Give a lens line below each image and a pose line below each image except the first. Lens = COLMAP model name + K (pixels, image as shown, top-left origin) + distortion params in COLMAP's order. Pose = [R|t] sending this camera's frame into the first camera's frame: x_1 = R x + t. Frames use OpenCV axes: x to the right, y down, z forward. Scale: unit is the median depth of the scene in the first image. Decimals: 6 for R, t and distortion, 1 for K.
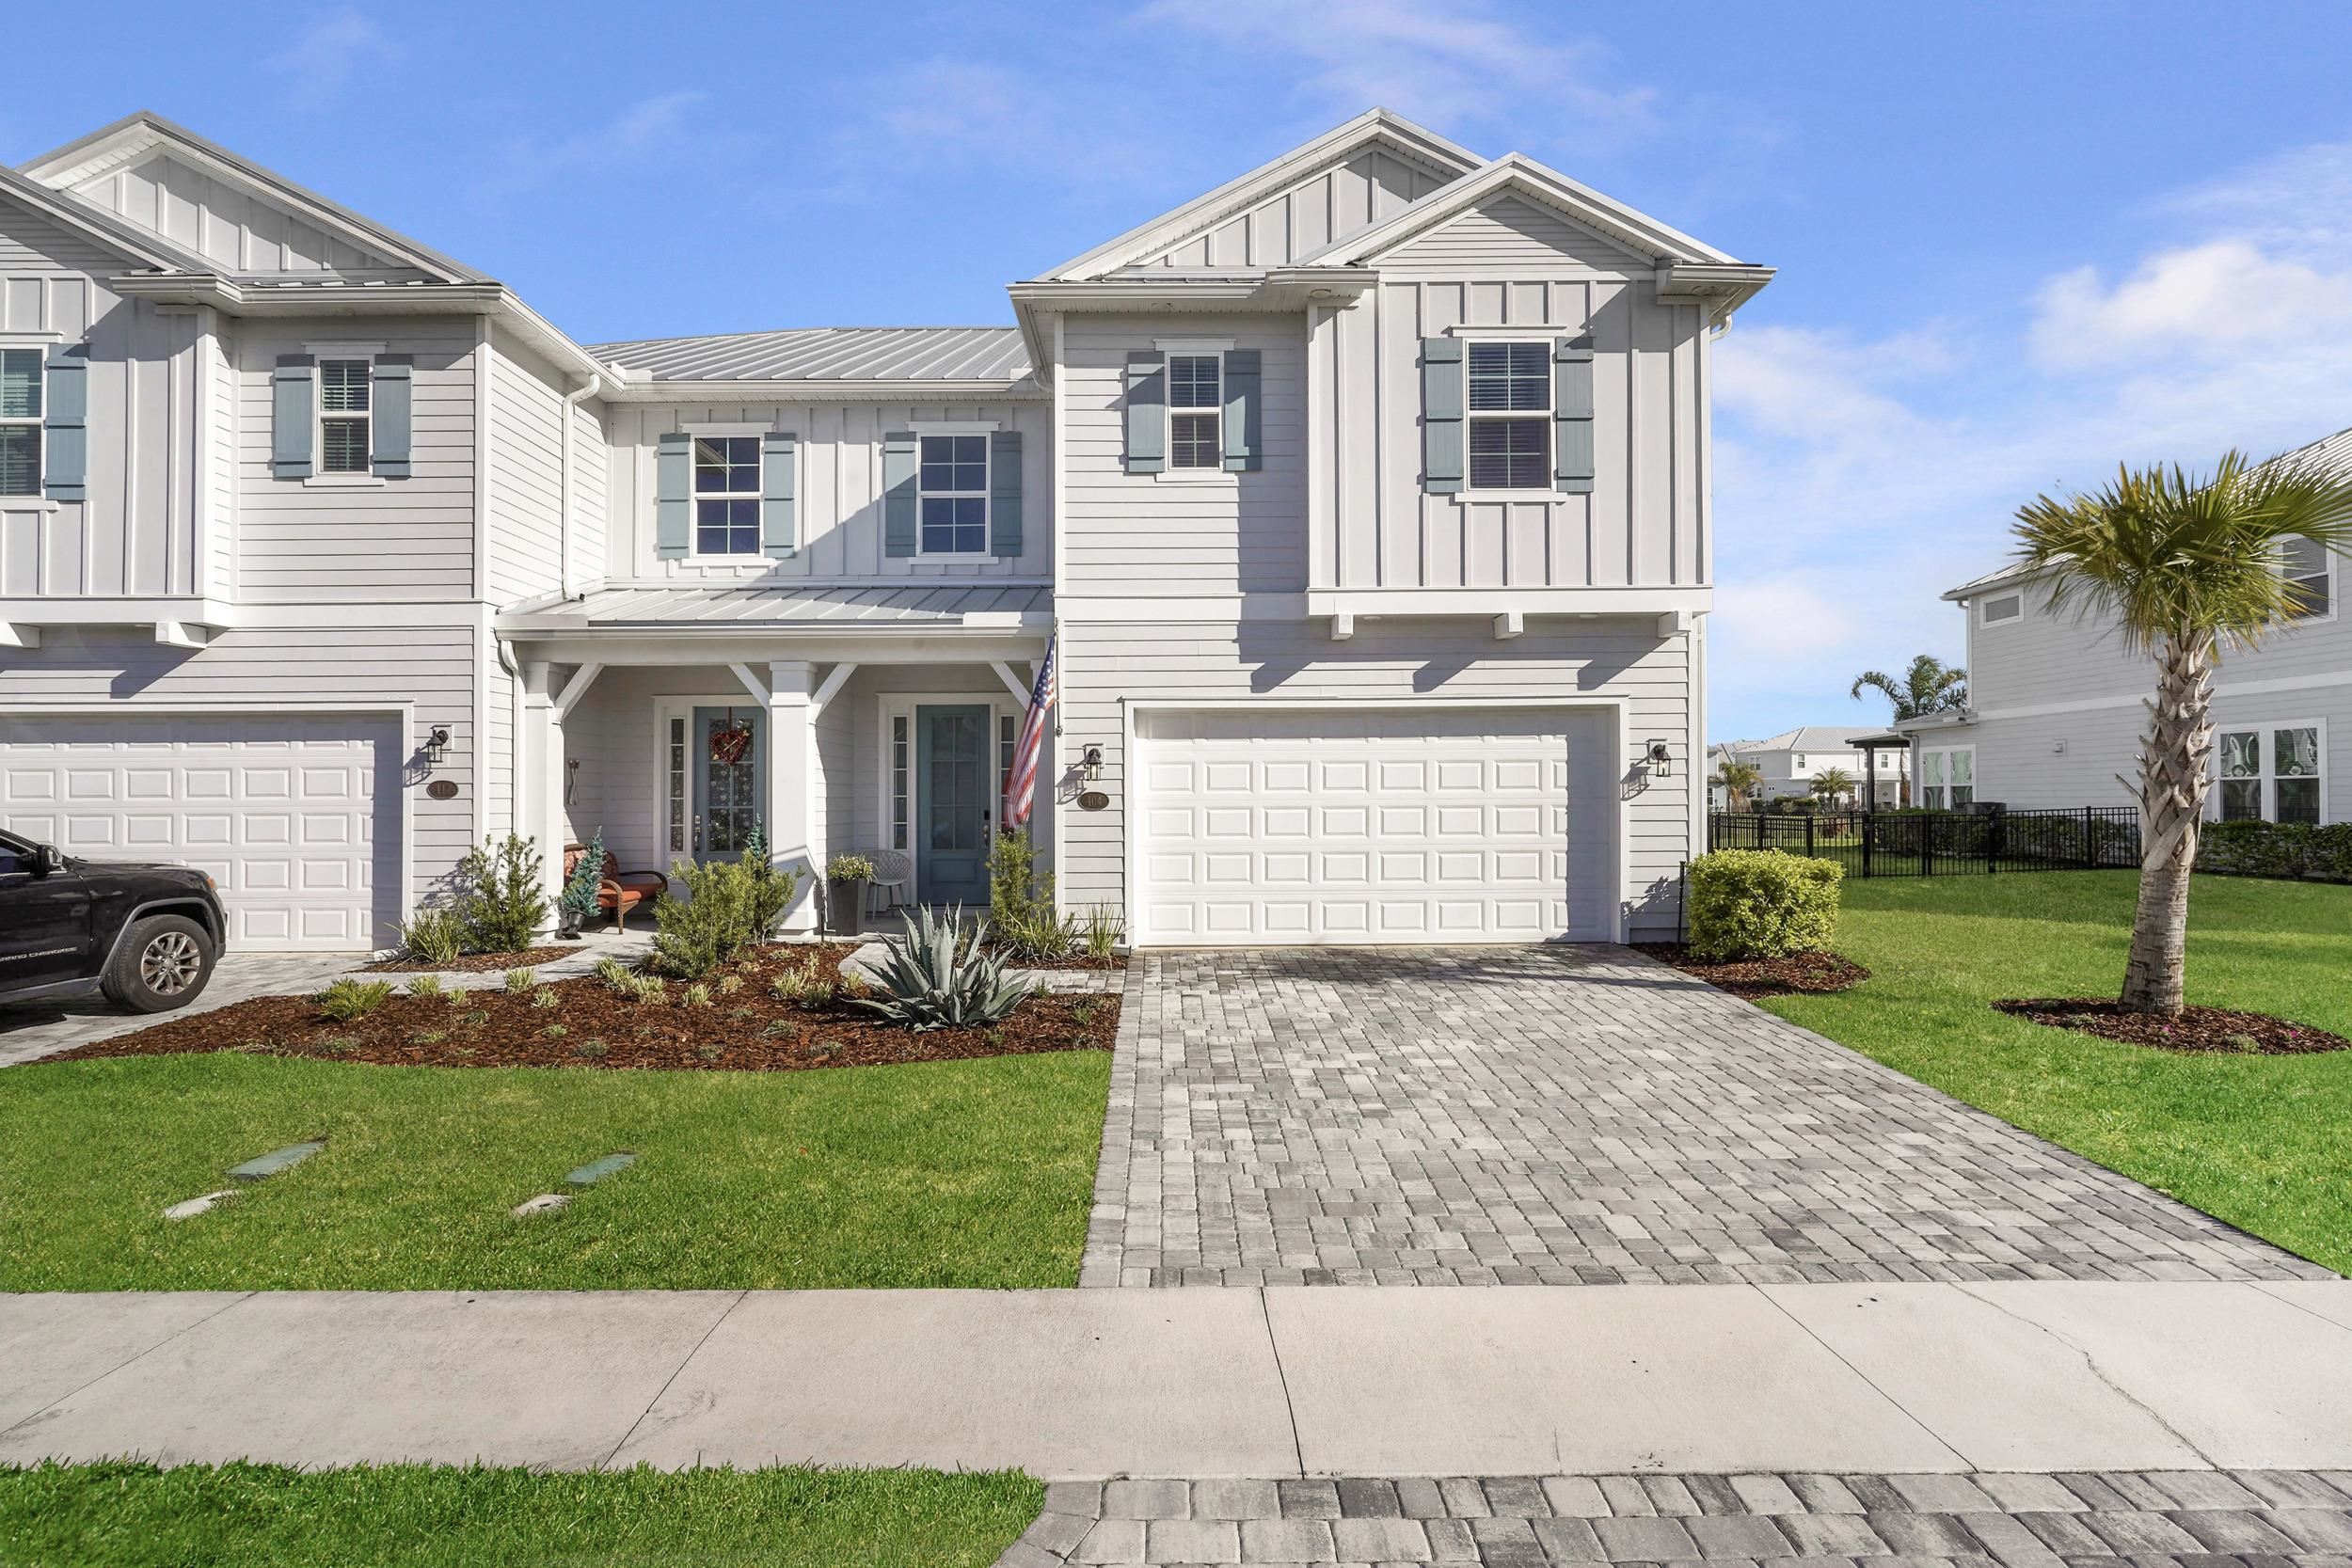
lens RADIAL K [[1129.6, 0, 1163.6], [0, 1129.6, 784.0], [0, 0, 1]] dist [-0.006467, 0.004603]
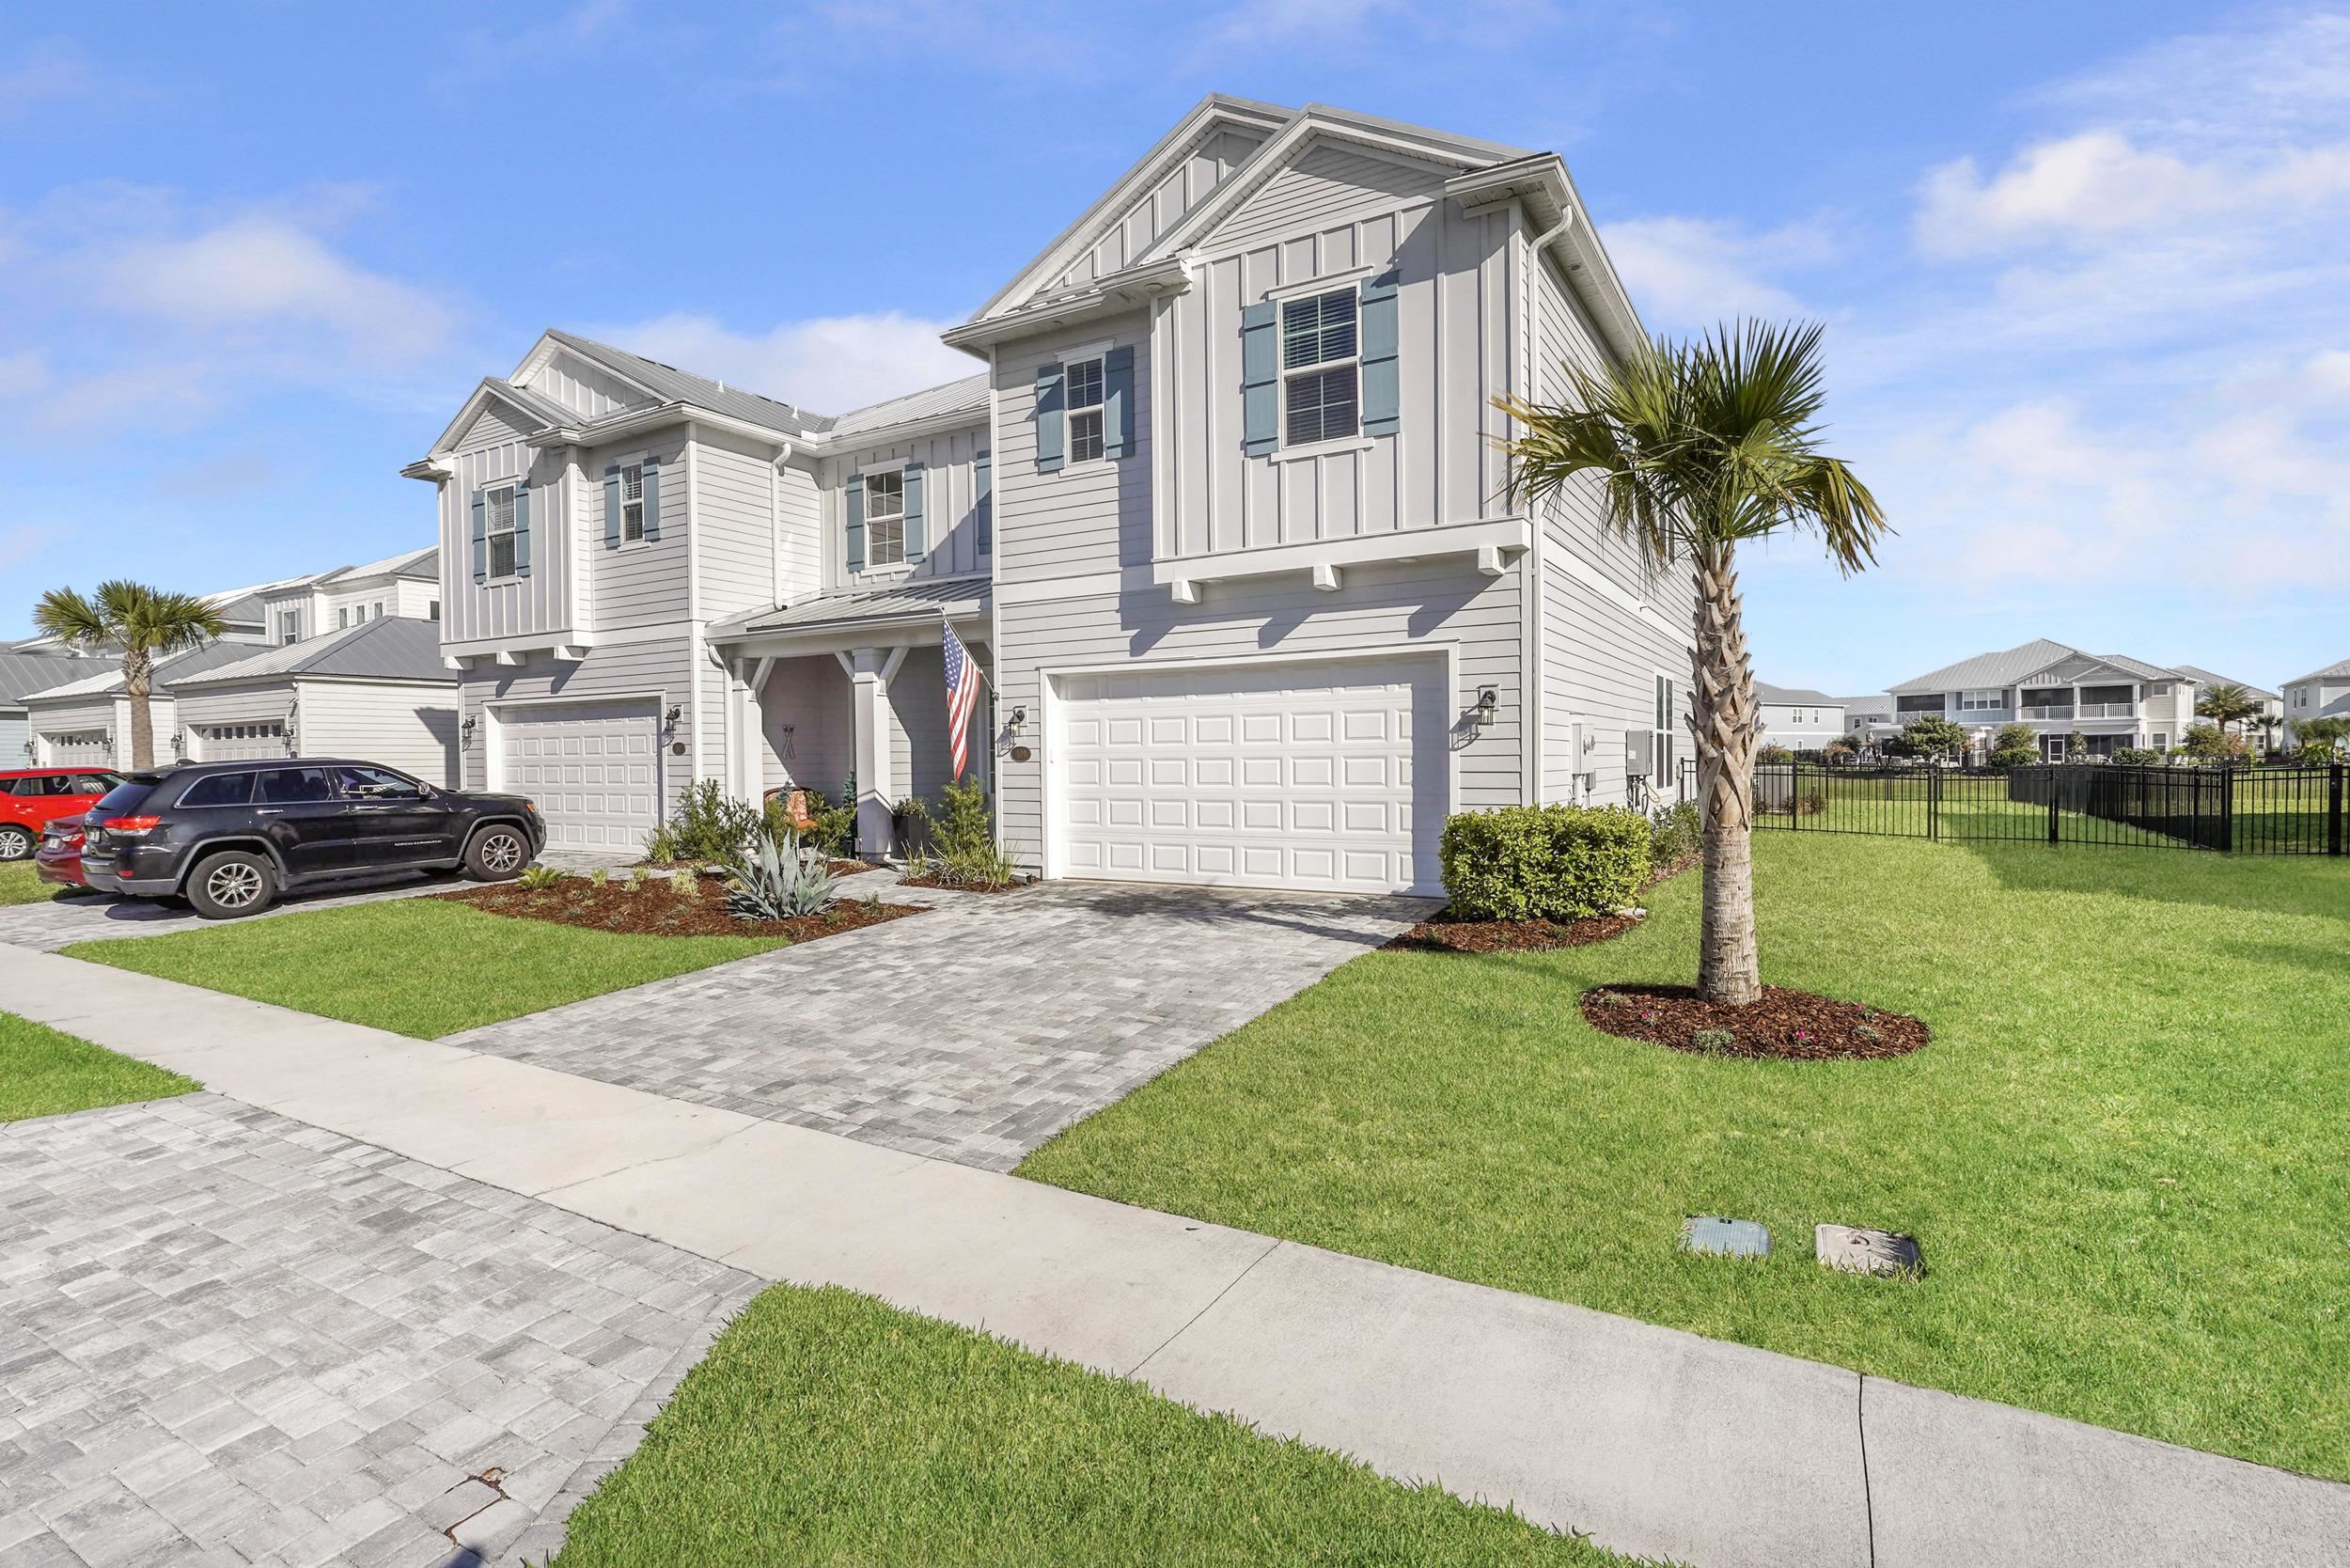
lens RADIAL K [[1128.8, 0, 1119.6], [0, 1128.8, 775.2], [0, 0, 1]] dist [-0.006467, 0.004603]
pose [[0.851717, 0.004537, -0.523983, 0.654179], [0.015040, 0.999339, 0.033099, -0.000462], [0.523787, -0.036071, 0.851085, 0.038363]]
